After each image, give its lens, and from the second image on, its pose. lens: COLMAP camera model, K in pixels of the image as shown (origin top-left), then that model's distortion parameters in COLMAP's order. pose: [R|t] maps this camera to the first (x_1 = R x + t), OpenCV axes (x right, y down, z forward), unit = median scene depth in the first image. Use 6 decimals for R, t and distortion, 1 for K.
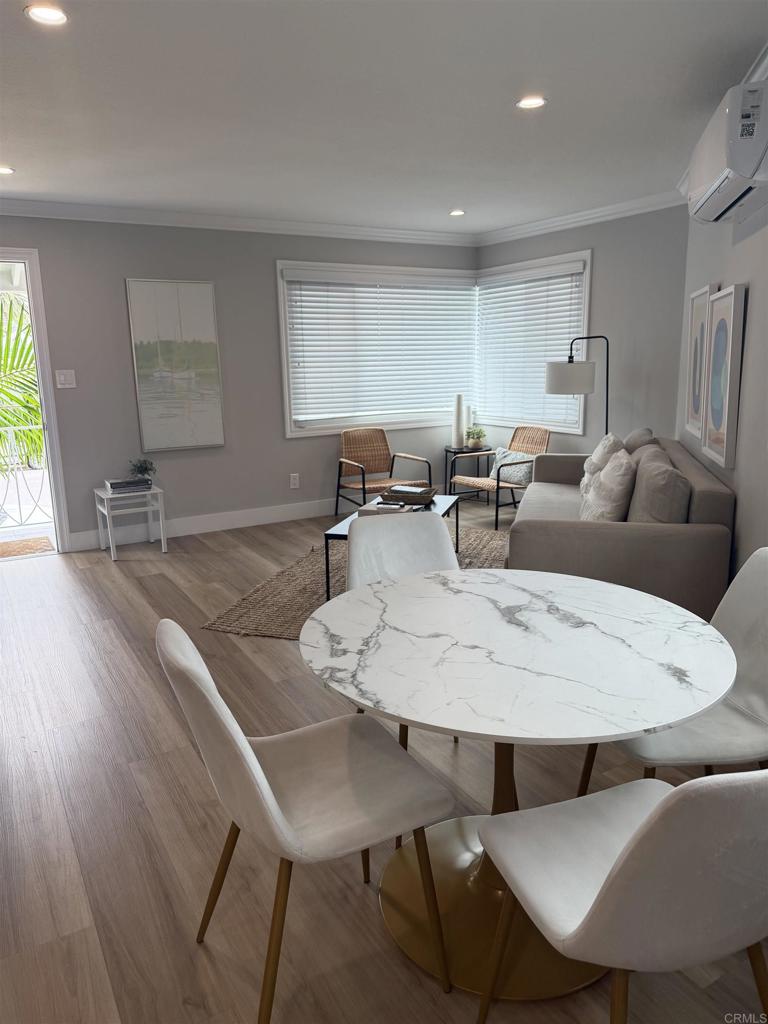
lens RADIAL K [[715.3, 0, 383.0], [0, 715.3, 512.5], [0, 0, 1]] dist [-0.005185, -0.008217]
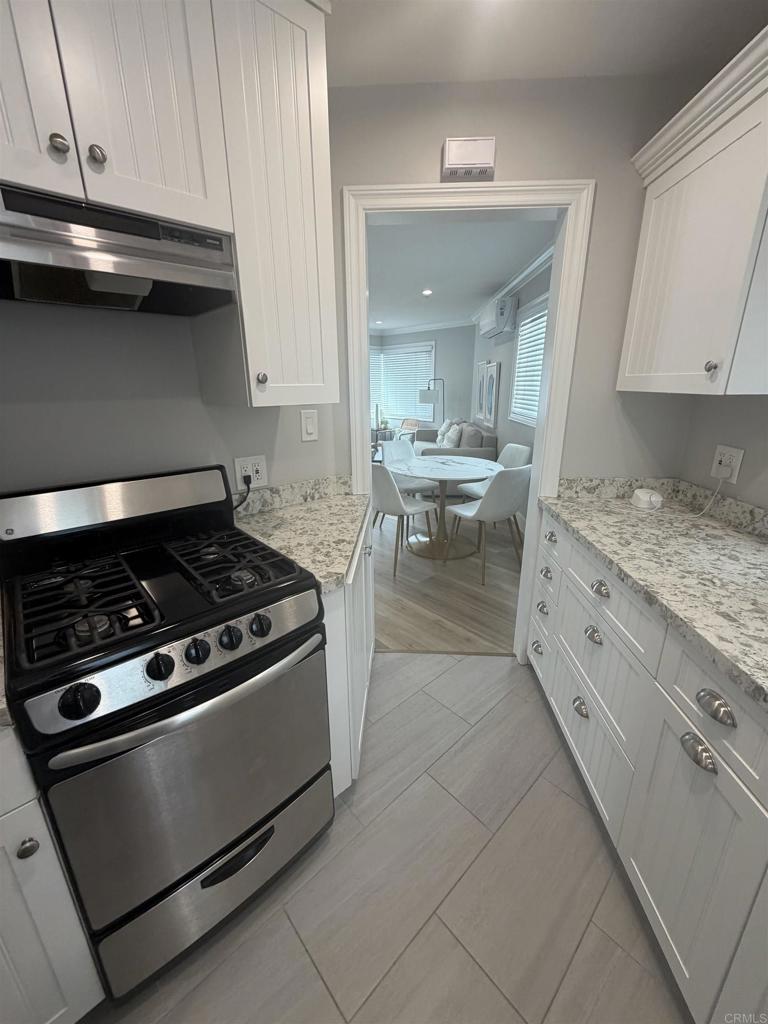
lens RADIAL K [[408.7, 0, 386.0], [0, 408.7, 511.1], [0, 0, 1]] dist [0.003350, 0.000355]
pose [[0.974684, -0.055337, 0.216630, -0.211106], [0.037593, 0.995655, 0.085193, 0.076566], [-0.220403, -0.074892, 0.972530, -0.350802]]
